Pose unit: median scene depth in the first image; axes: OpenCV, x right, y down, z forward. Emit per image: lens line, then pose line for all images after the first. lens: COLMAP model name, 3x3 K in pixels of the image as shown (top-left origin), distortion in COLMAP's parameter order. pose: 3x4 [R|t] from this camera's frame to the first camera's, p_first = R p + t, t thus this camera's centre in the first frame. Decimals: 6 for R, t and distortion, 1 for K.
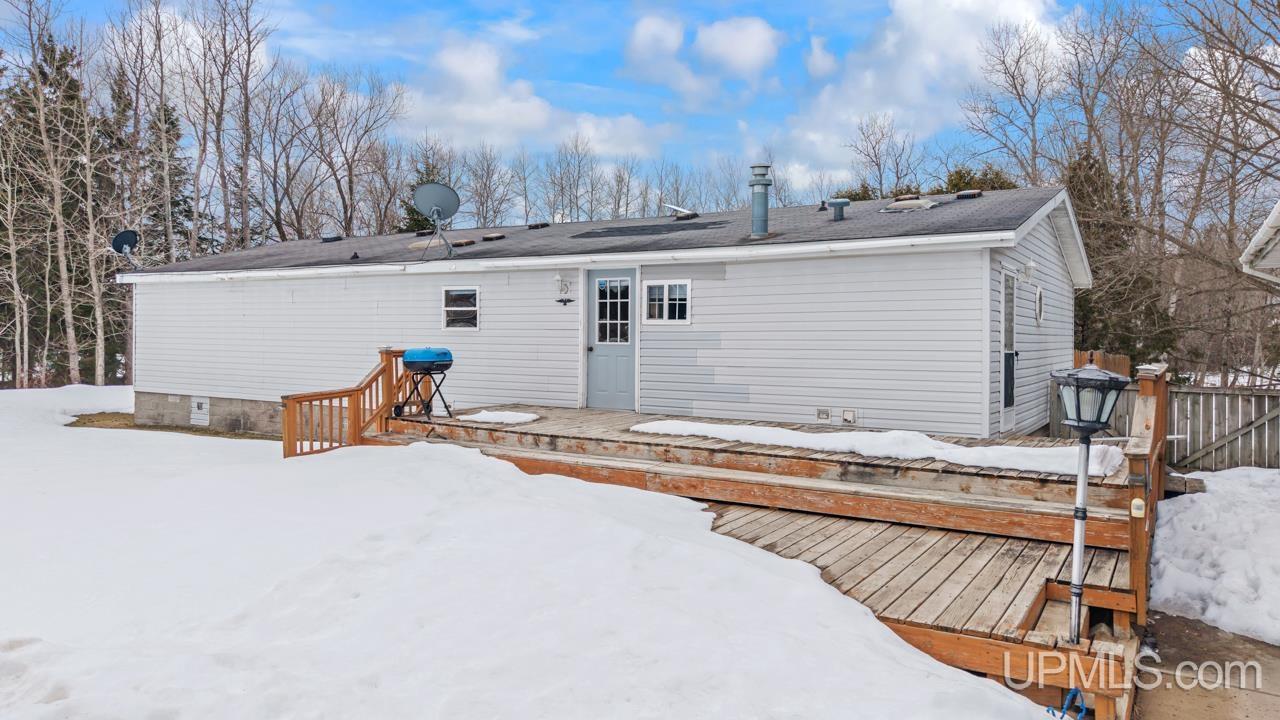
lens RADIAL K [[904.7, 0, 640.0], [0, 904.7, 360.0], [0, 0, 1]] dist [0.000651, 0.000669]
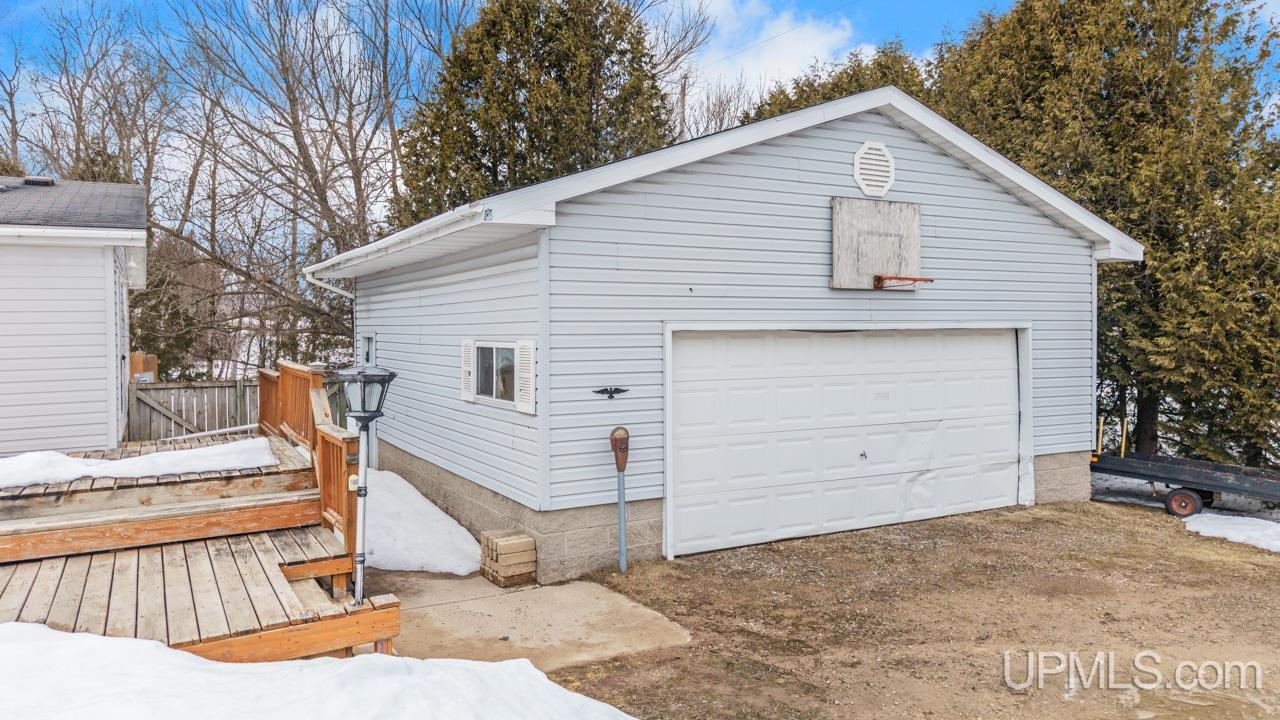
lens RADIAL K [[904.7, 0, 640.0], [0, 904.7, 360.0], [0, 0, 1]] dist [0.000651, 0.000669]
pose [[0.411819, -0.044845, 0.910162, -0.295218], [0.041253, 0.998682, 0.030541, -0.013855], [-0.910331, 0.024969, 0.413126, 0.136471]]
